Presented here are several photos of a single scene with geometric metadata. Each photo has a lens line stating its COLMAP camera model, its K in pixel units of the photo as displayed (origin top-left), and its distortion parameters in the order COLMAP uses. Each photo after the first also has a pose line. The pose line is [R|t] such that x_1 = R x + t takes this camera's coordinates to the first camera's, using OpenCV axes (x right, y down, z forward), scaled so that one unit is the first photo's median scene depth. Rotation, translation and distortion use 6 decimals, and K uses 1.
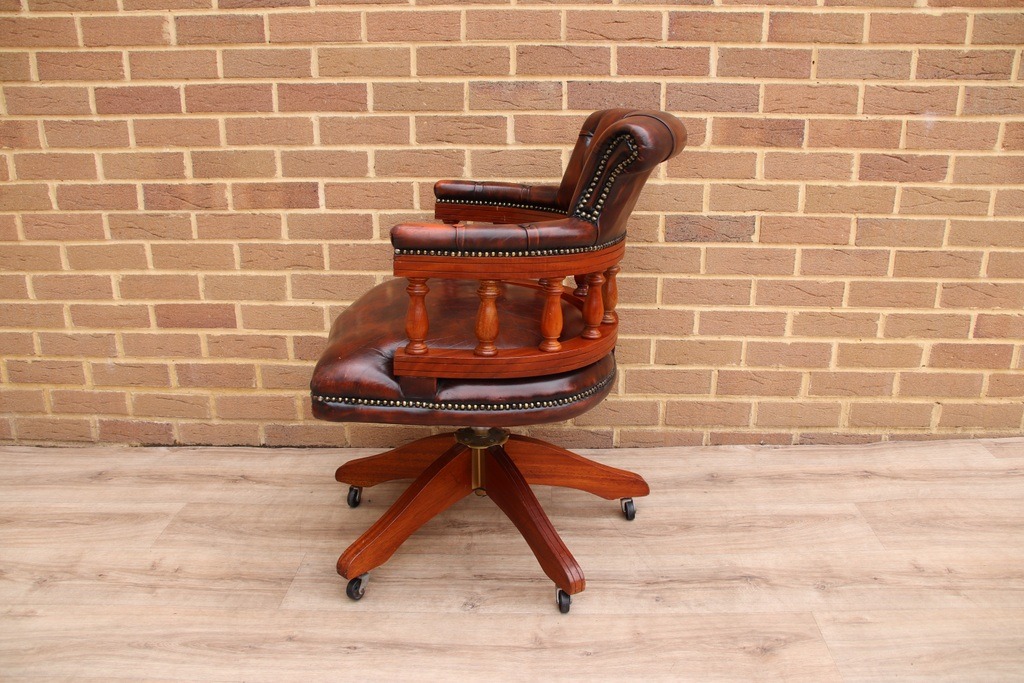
lens RADIAL K [[882.5, 0, 514.2], [0, 882.5, 339.7], [0, 0, 1]] dist [-0.145931, 0.160480]
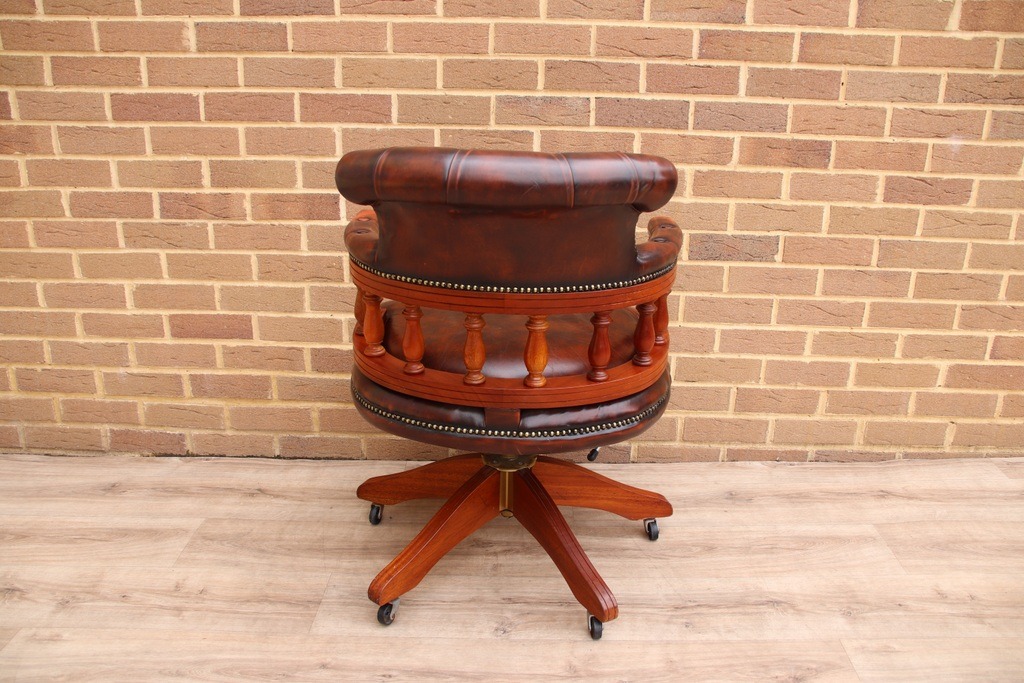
lens RADIAL K [[883.2, 0, 513.1], [0, 883.2, 344.2], [0, 0, 1]] dist [-0.145254, 0.159288]
pose [[0.999654, 0.012607, 0.023073, -0.050308], [-0.013160, 0.999626, 0.023982, -0.037974], [-0.022762, -0.024277, 0.999446, 0.005461]]
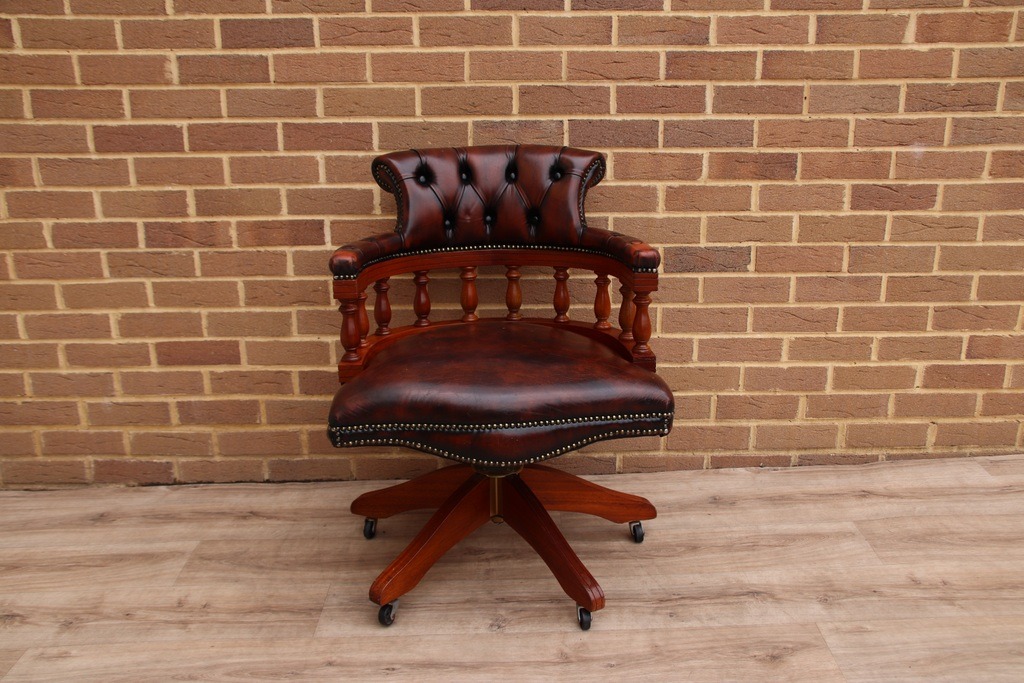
lens RADIAL K [[995.7, 0, 518.6], [0, 995.7, 345.4], [0, 0, 1]] dist [-0.092087, 0.236977]
pose [[0.998668, -0.020433, 0.047386, -0.057339], [0.020812, 0.999755, -0.007524, -0.021384], [-0.047220, 0.008500, 0.998848, -0.162072]]
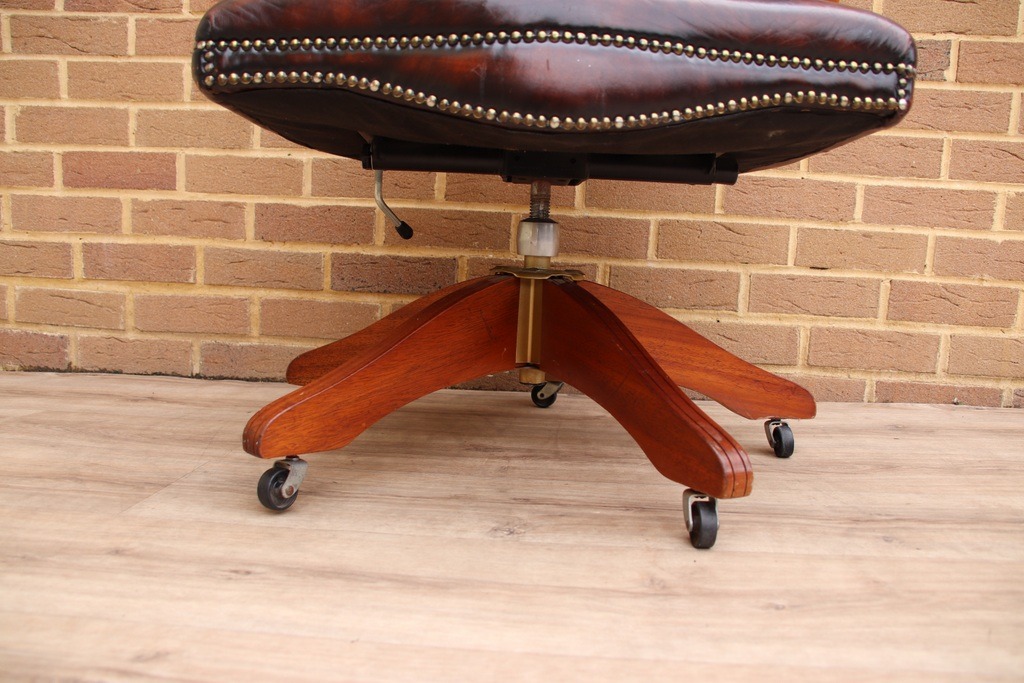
lens RADIAL K [[877.3, 0, 515.8], [0, 877.3, 340.8], [0, 0, 1]] dist [-0.153221, 0.160847]
pose [[0.998222, 0.050771, -0.031227, -0.027284], [-0.055587, 0.982054, -0.180223, 0.224329], [0.021517, 0.181638, 0.983130, 0.393180]]
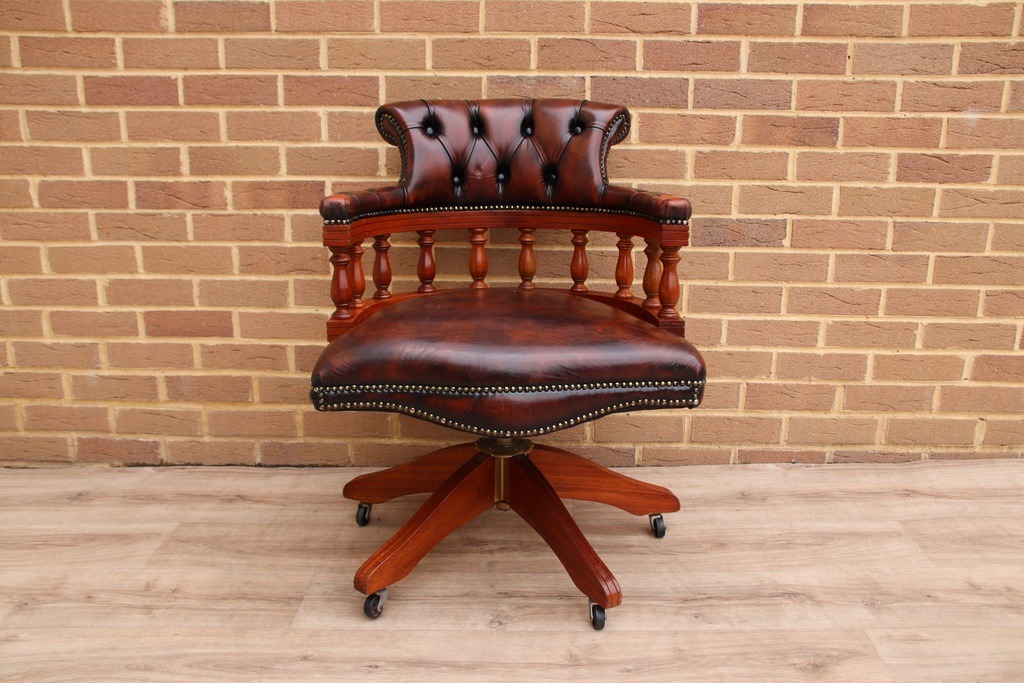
lens RADIAL K [[953.0, 0, 513.6], [0, 953.0, 345.2], [0, 0, 1]] dist [-0.117350, 0.215474]
pose [[0.999773, 0.003277, 0.021044, -0.042957], [-0.002432, 0.999195, -0.040043, 0.037605], [-0.021158, 0.039983, 0.998976, -0.017689]]
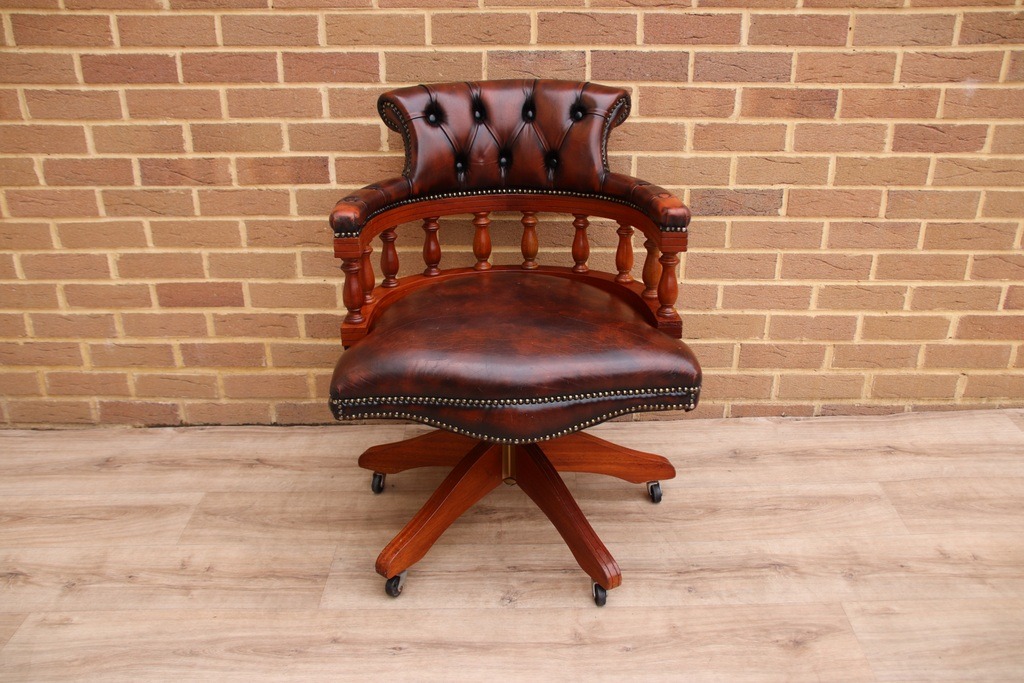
lens RADIAL K [[953.0, 0, 513.6], [0, 953.0, 345.2], [0, 0, 1]] dist [-0.117350, 0.215474]
pose [[0.999535, -0.013831, 0.027183, -0.054307], [0.010805, 0.994043, 0.108450, -0.087044], [-0.028521, -0.108106, 0.993730, -0.053506]]
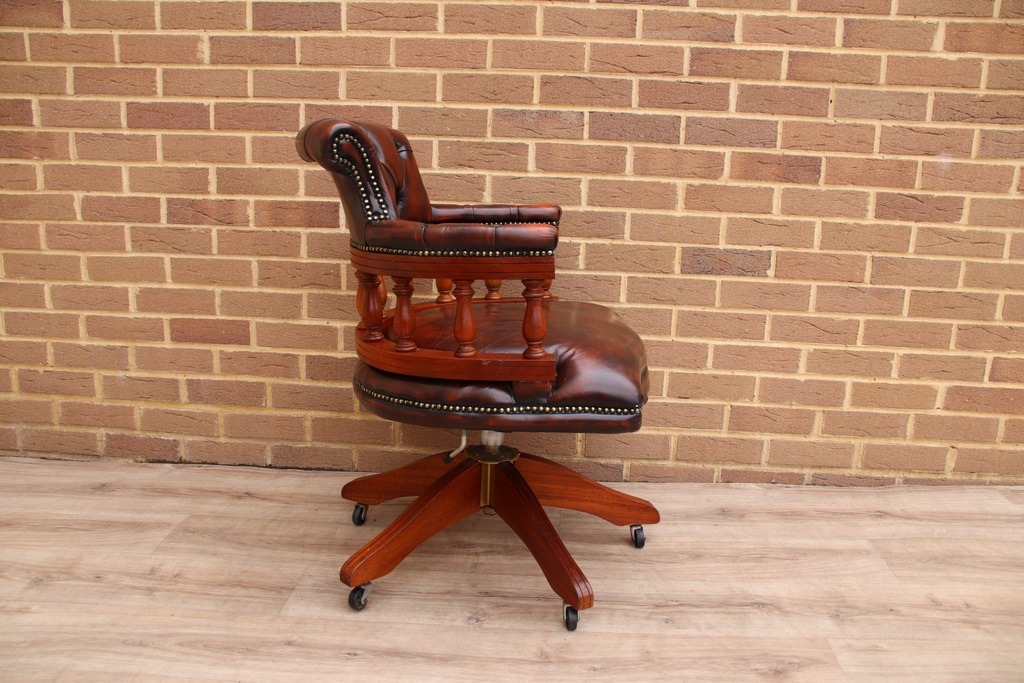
lens RADIAL K [[883.0, 0, 512.0], [0, 883.0, 341.5], [0, 0, 1]] dist [-0.146031, 0.159435]
pose [[0.999224, 0.037973, -0.010503, -0.008139], [-0.038714, 0.995816, -0.082777, 0.057738], [0.007316, 0.083120, 0.996513, 0.003142]]
